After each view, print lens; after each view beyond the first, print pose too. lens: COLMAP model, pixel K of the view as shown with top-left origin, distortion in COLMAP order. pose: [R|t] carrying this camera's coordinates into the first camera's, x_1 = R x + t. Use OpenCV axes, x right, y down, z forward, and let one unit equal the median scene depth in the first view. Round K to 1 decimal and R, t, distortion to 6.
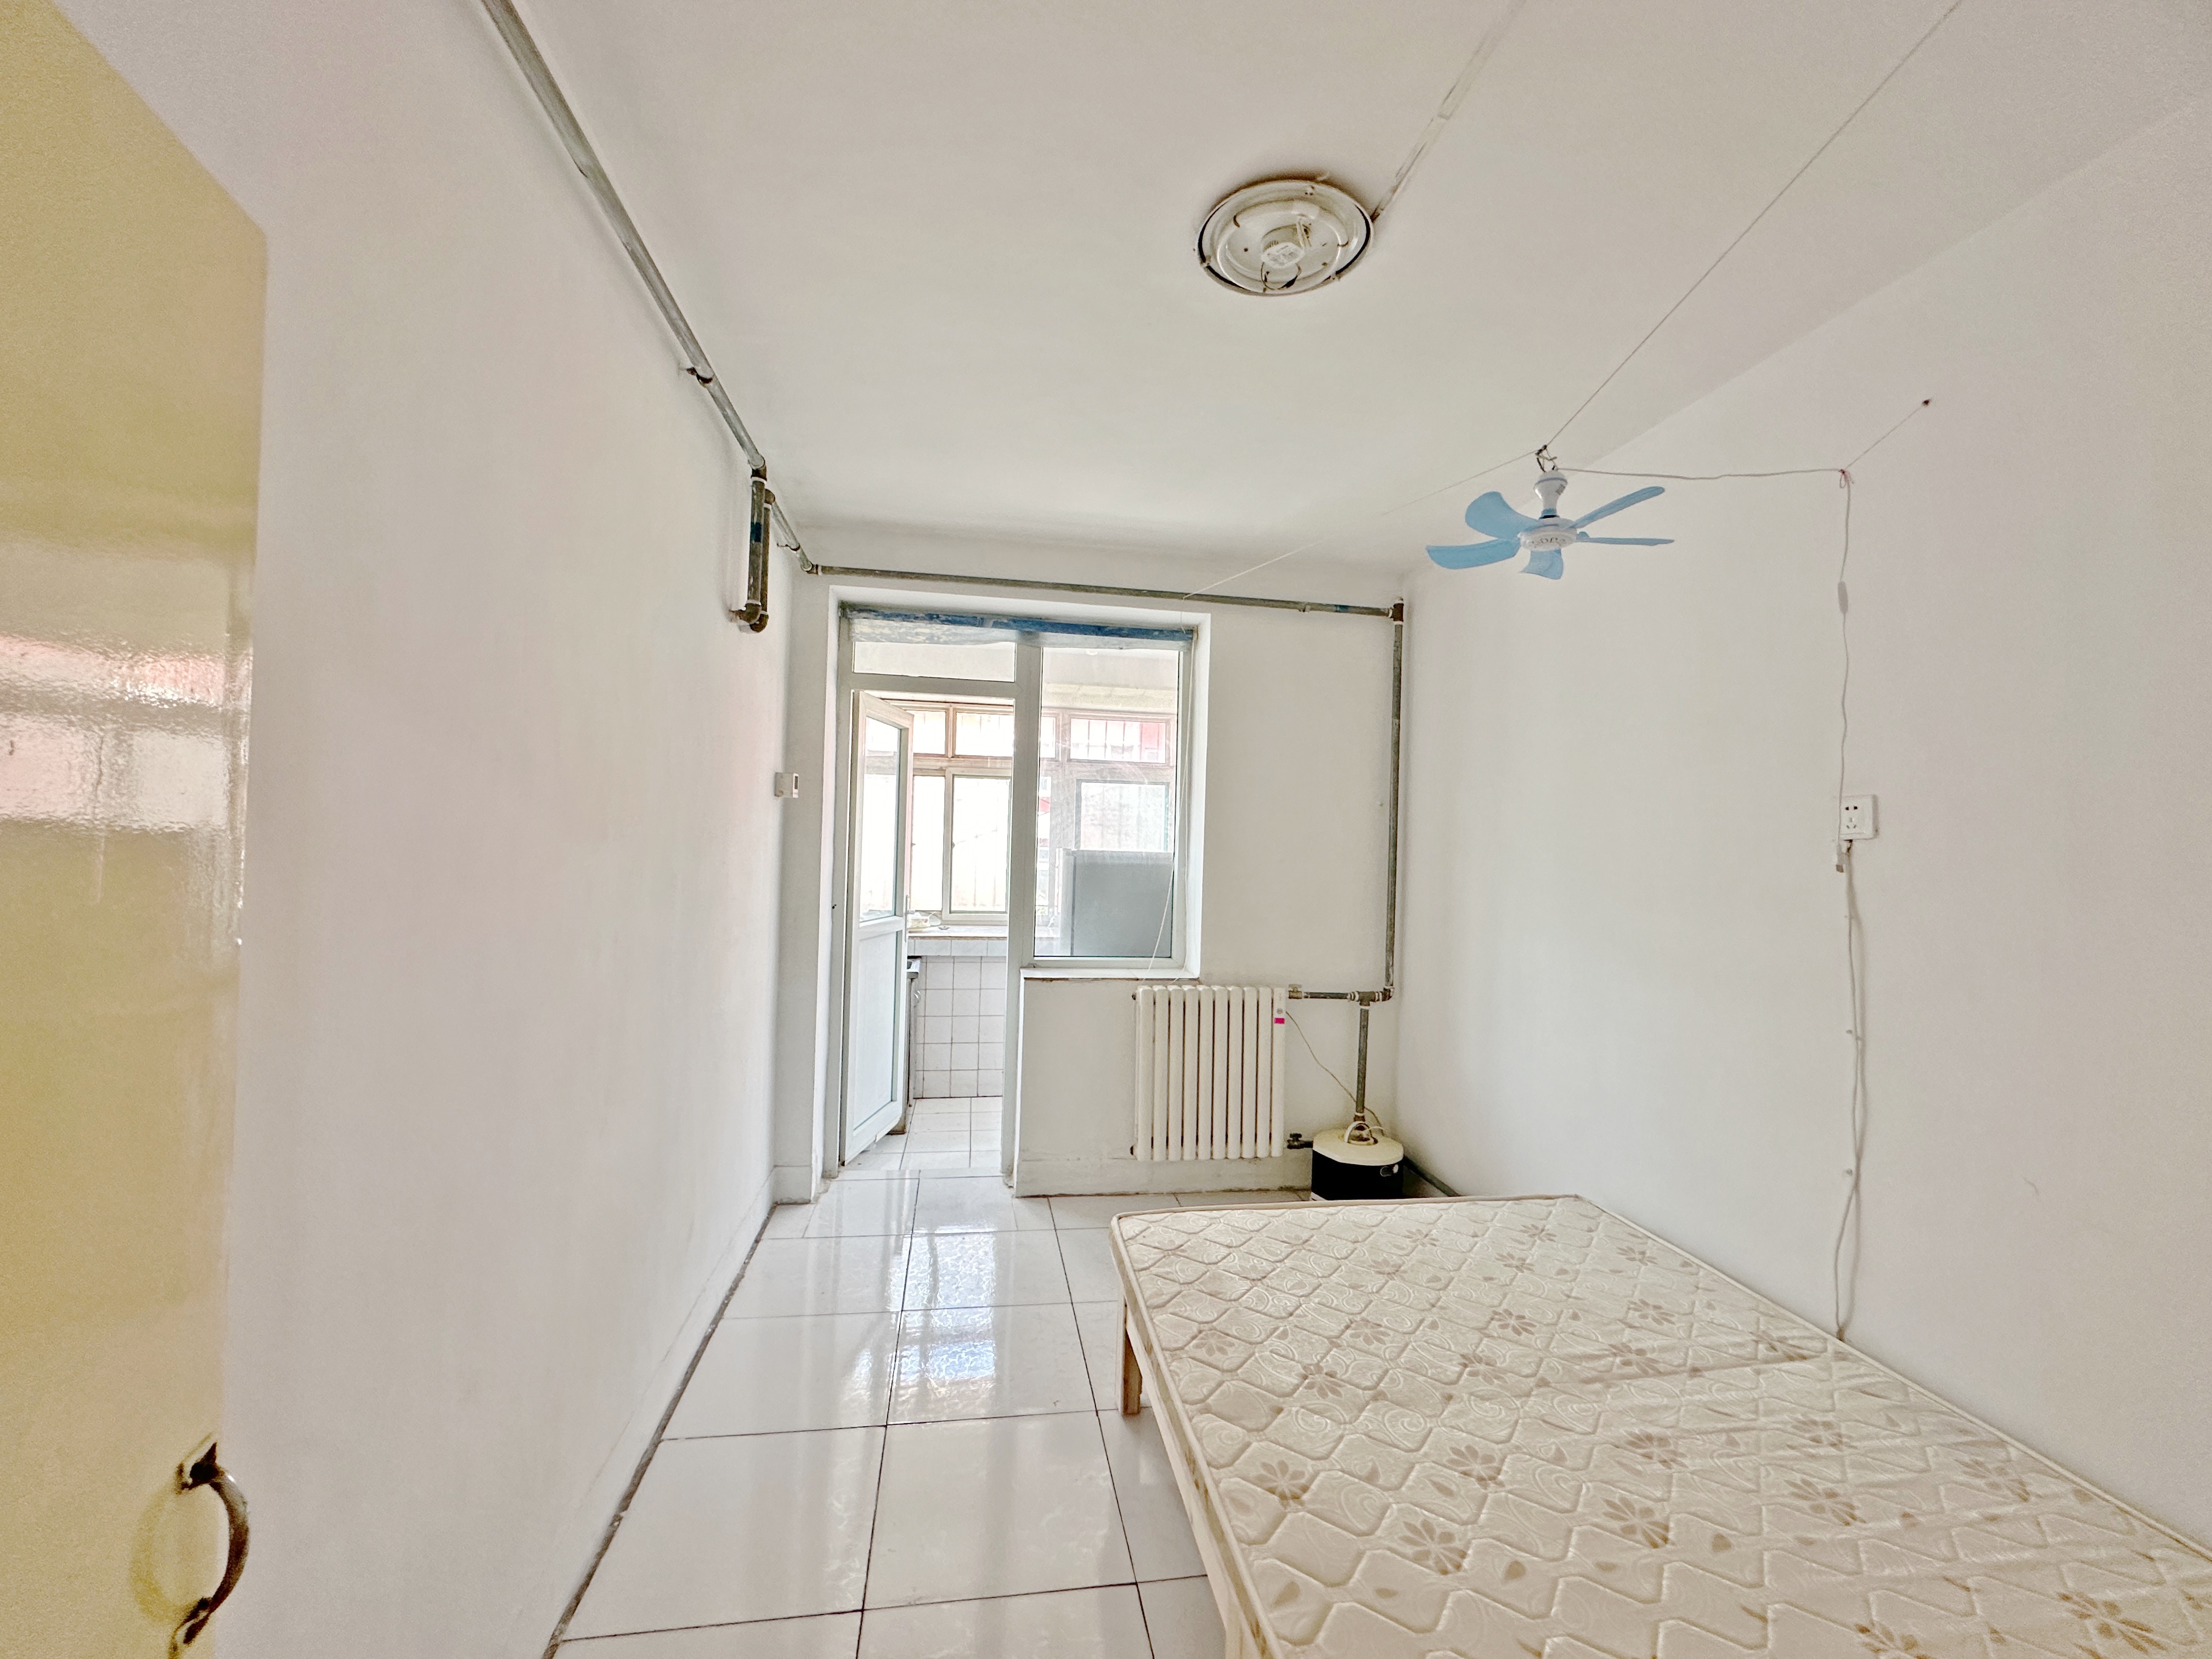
lens RADIAL K [[882.7, 0, 1106.0], [0, 882.7, 829.5], [0, 0, 1]] dist [0.000145, 0.000002]
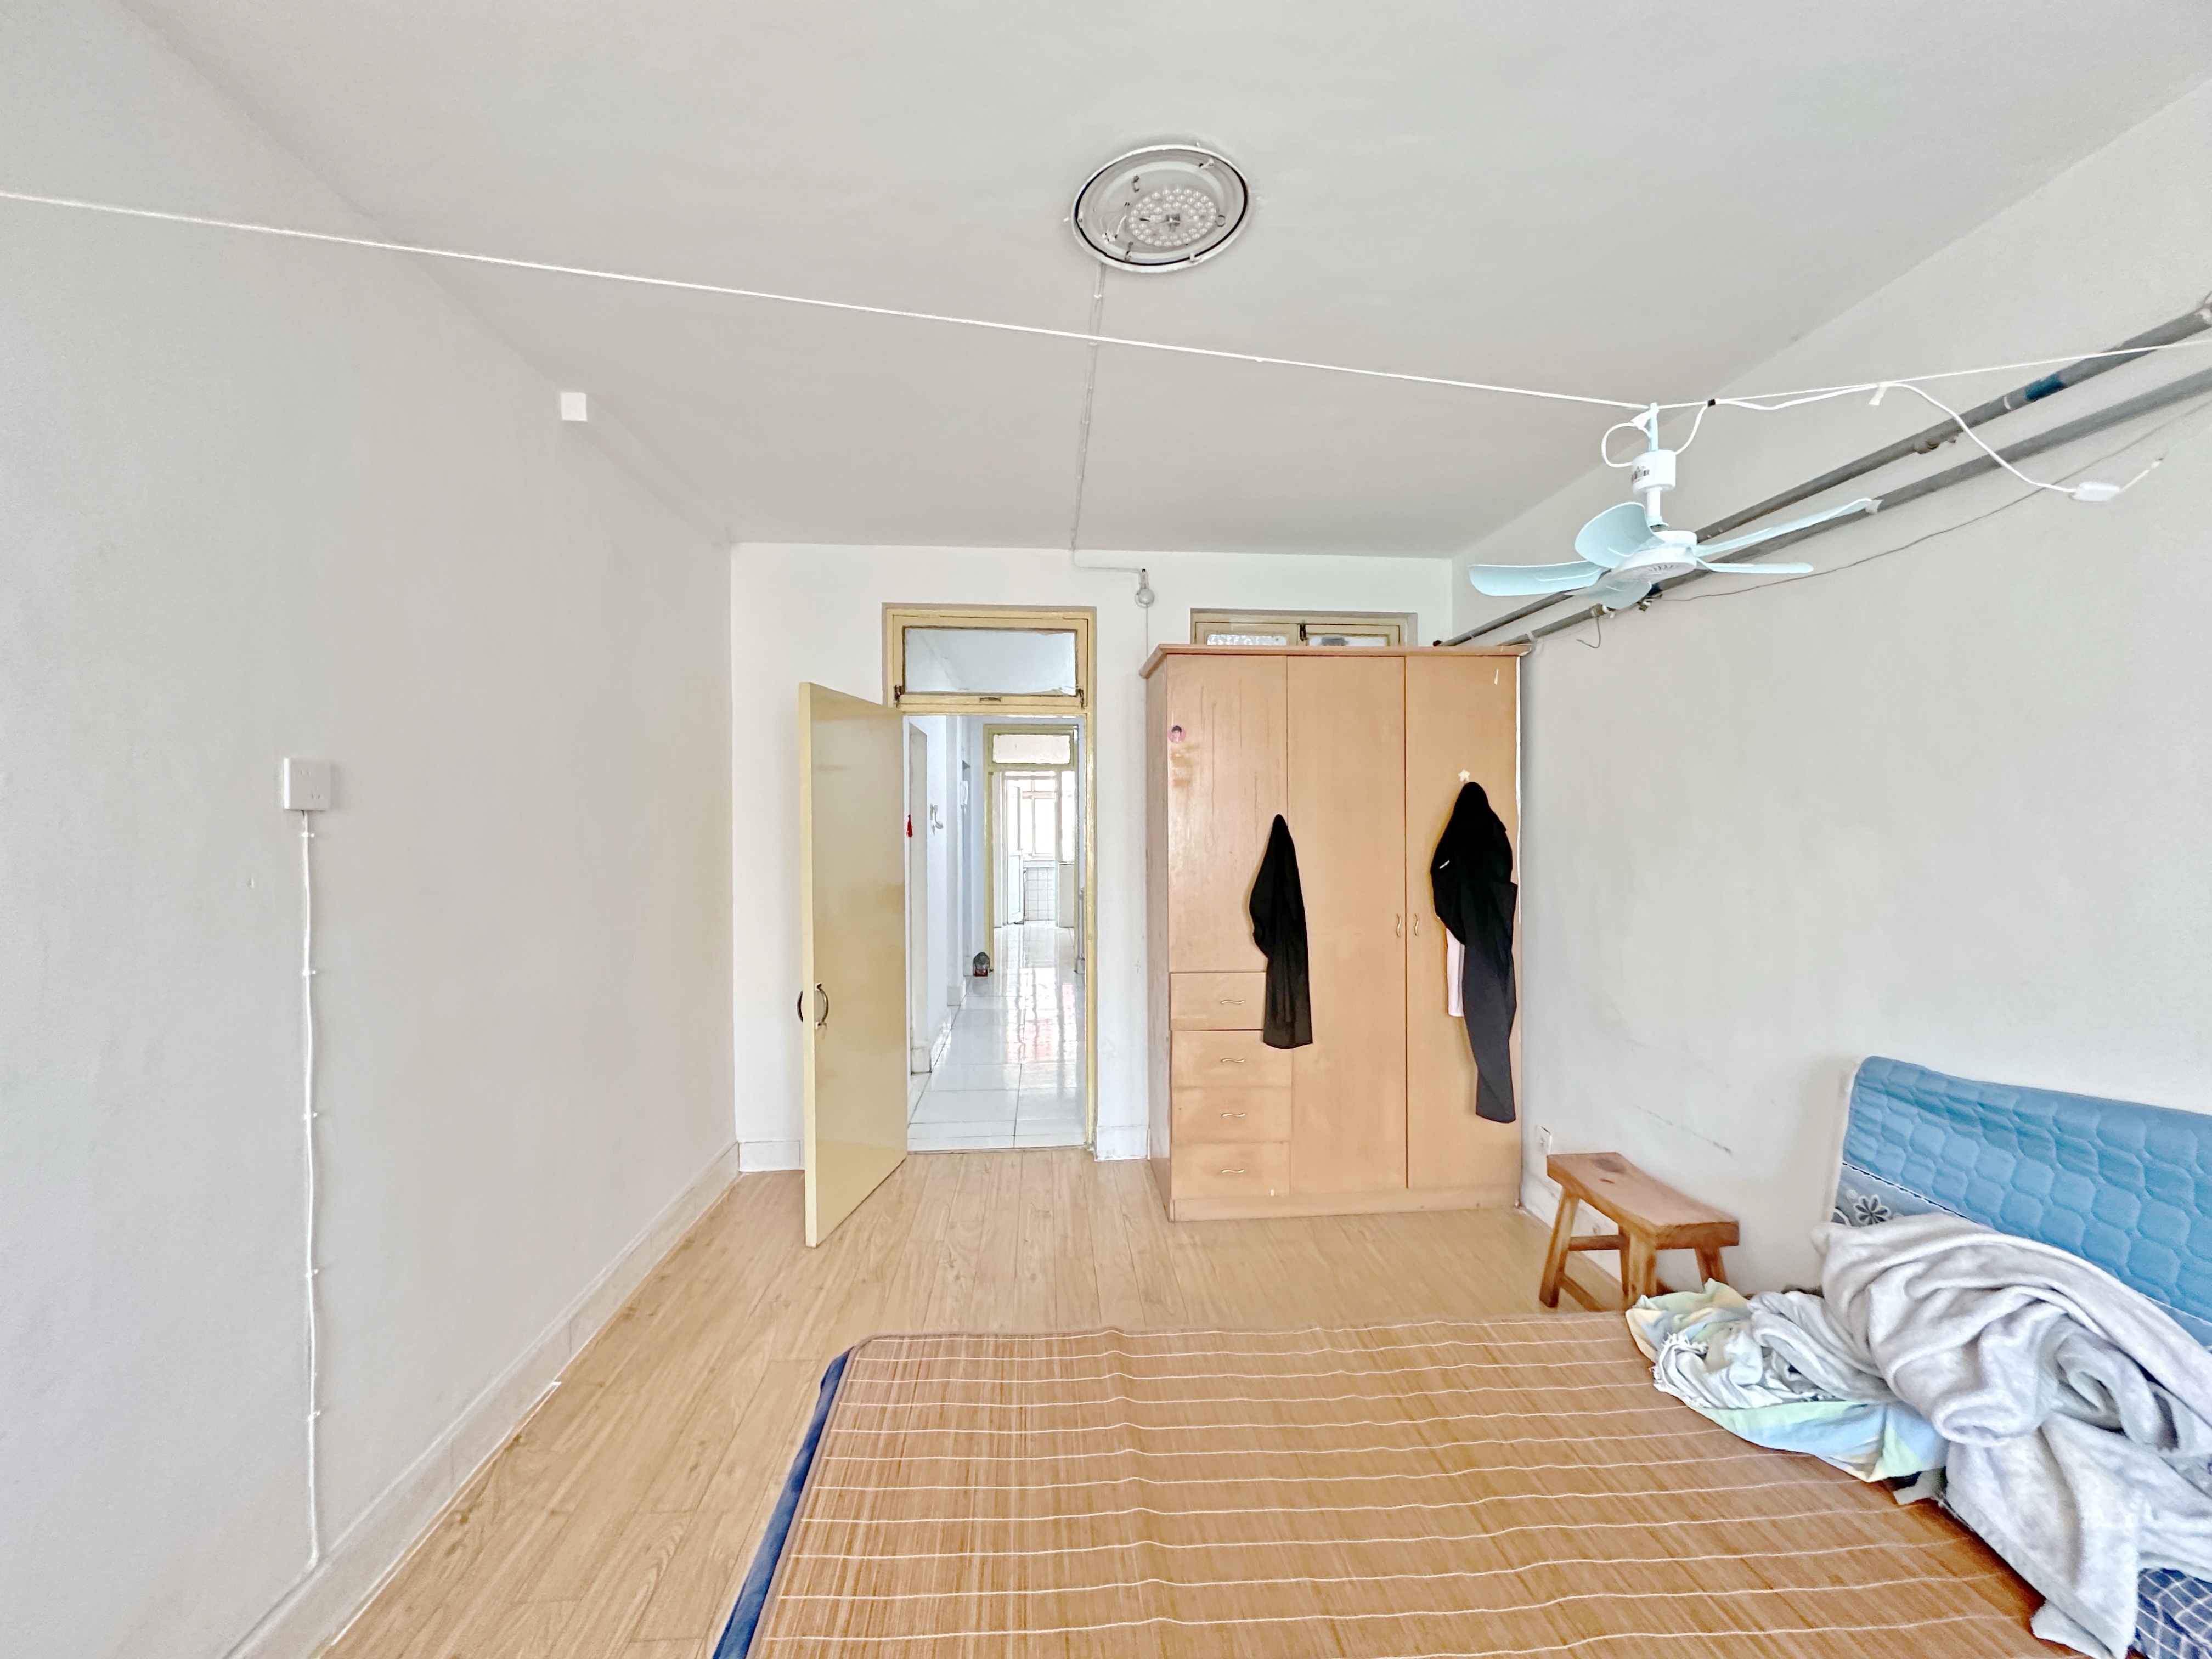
lens RADIAL K [[882.7, 0, 1106.0], [0, 882.7, 829.5], [0, 0, 1]] dist [0.000145, 0.000002]
pose [[0.996894, -0.032763, -0.071618, 0.274006], [0.032790, 0.999462, -0.000795, 0.039787], [0.071605, -0.001556, 0.997432, -1.964707]]
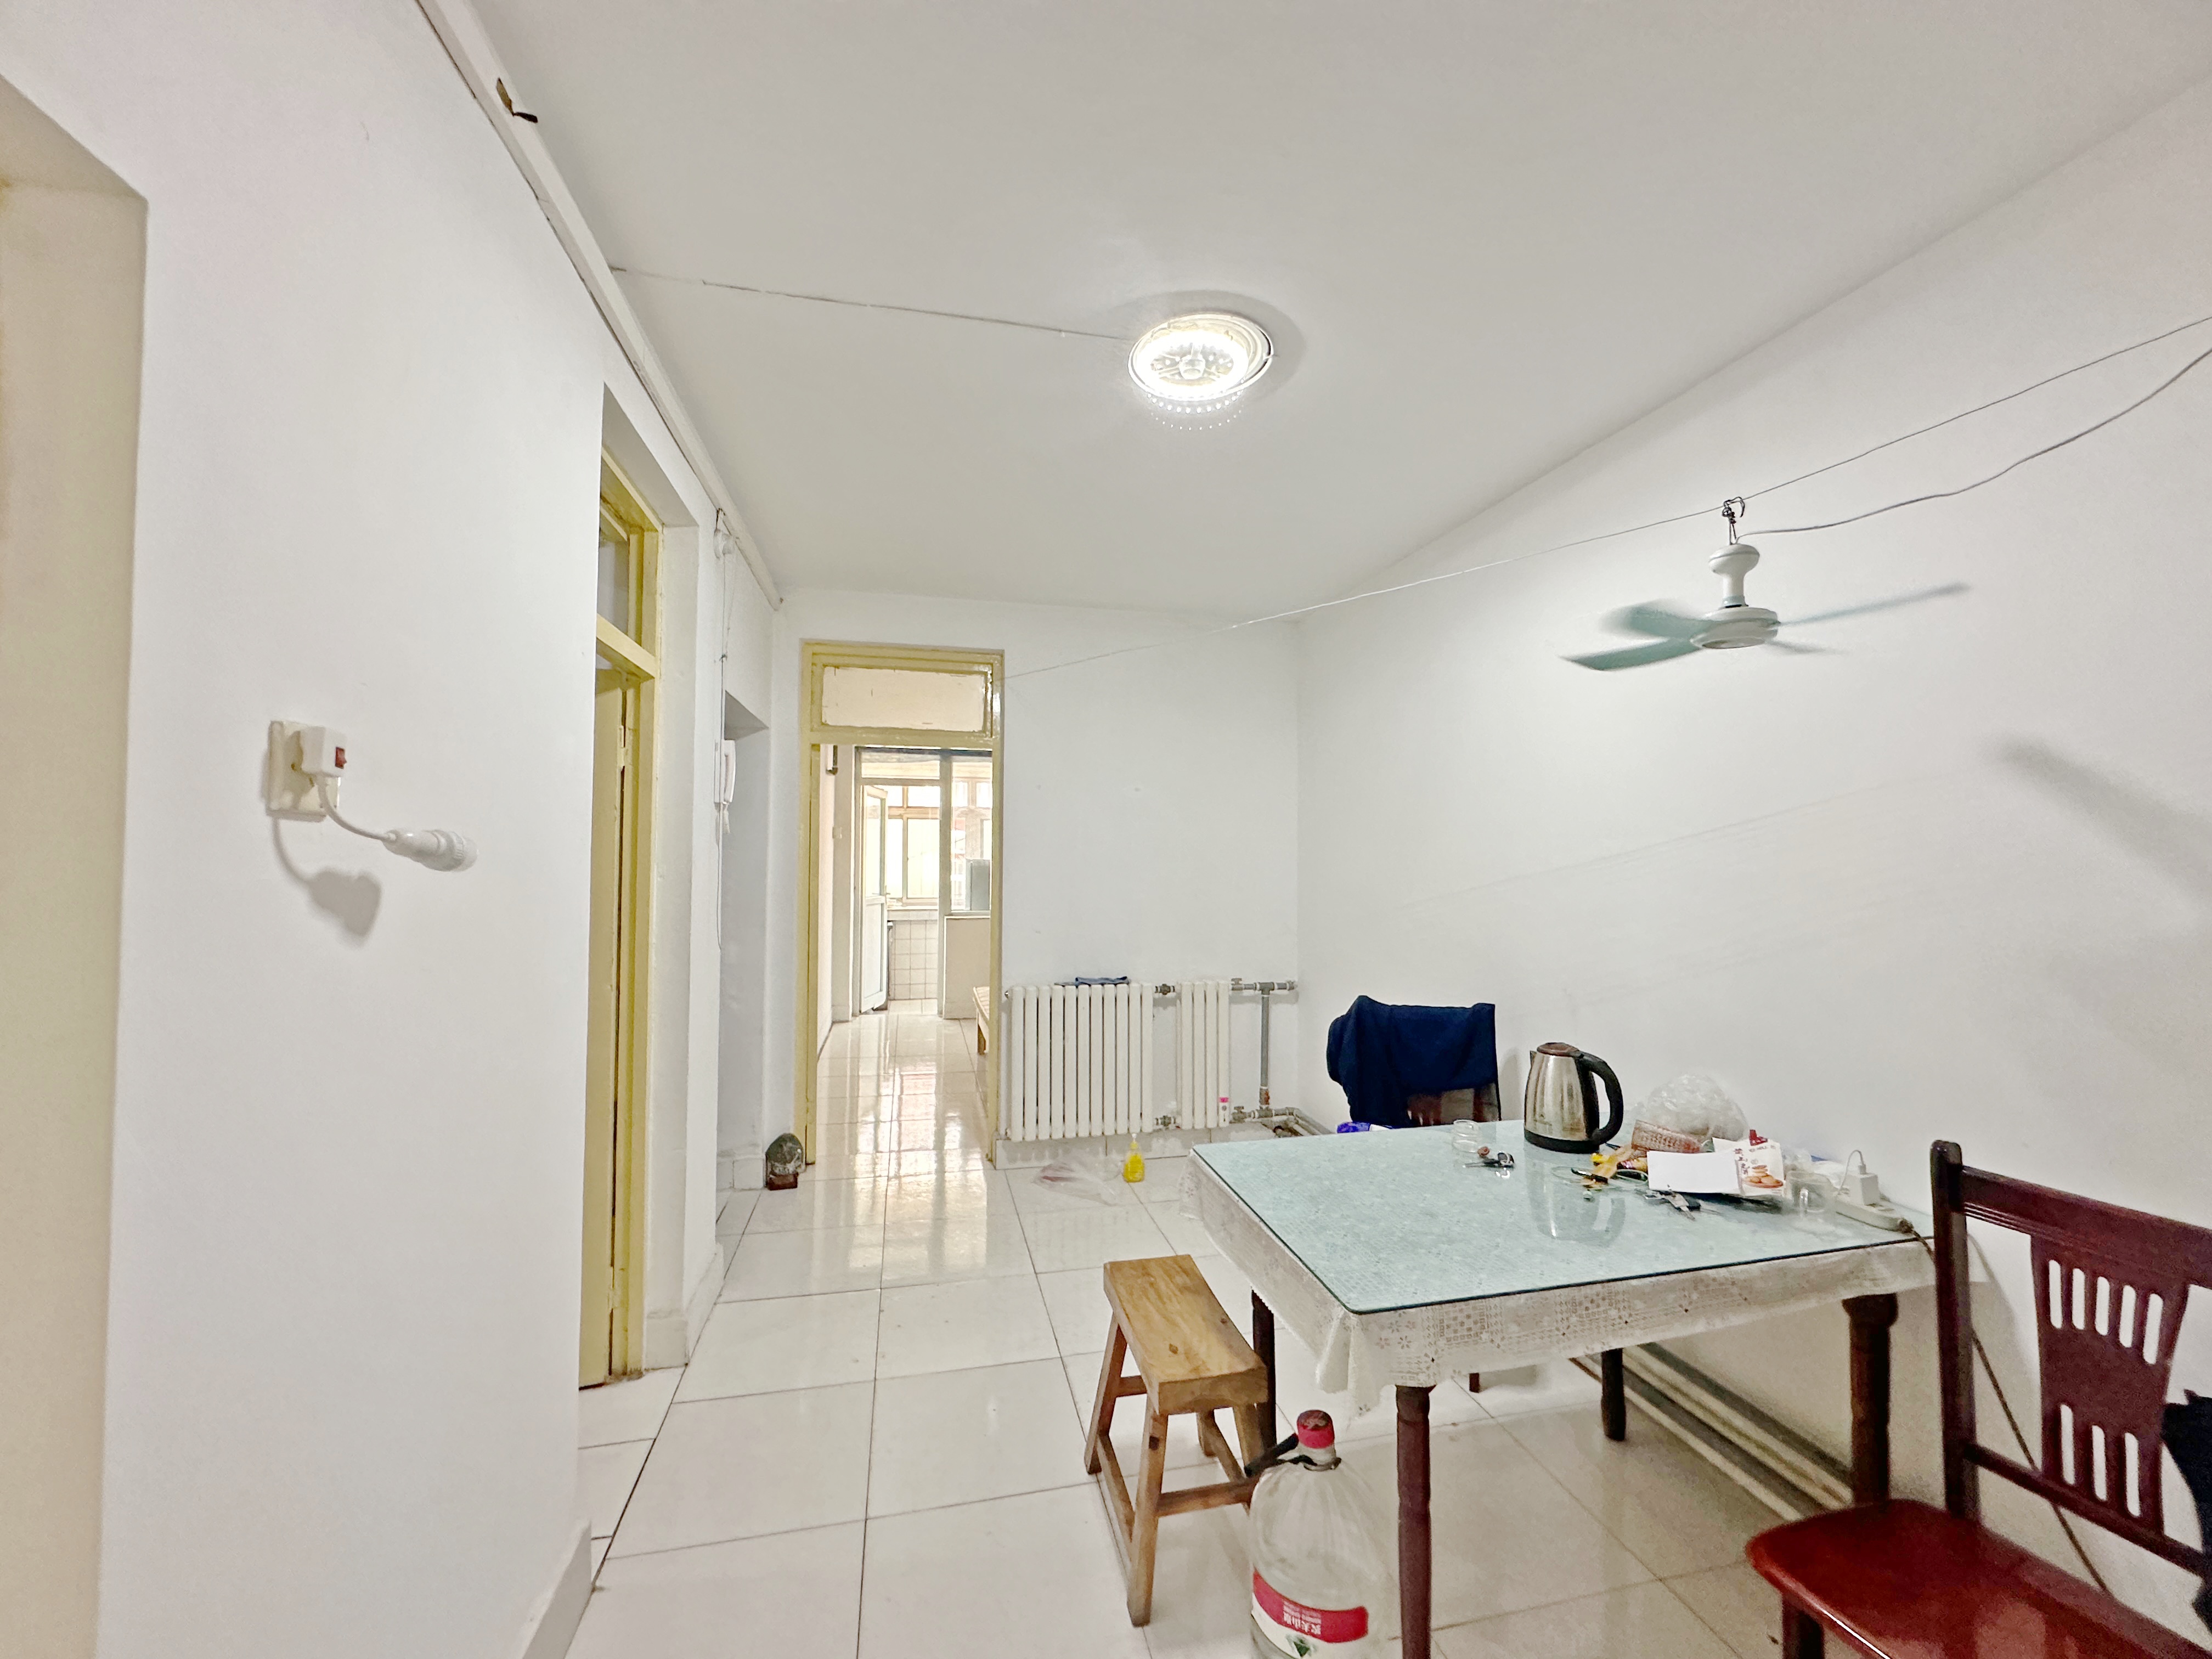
lens RADIAL K [[882.7, 0, 1106.0], [0, 882.7, 829.5], [0, 0, 1]] dist [0.000145, 0.000002]
pose [[0.997838, -0.020927, 0.062308, 0.137070], [0.021963, 0.999631, -0.015987, -0.006006], [-0.061951, 0.017321, 0.997929, -0.962475]]
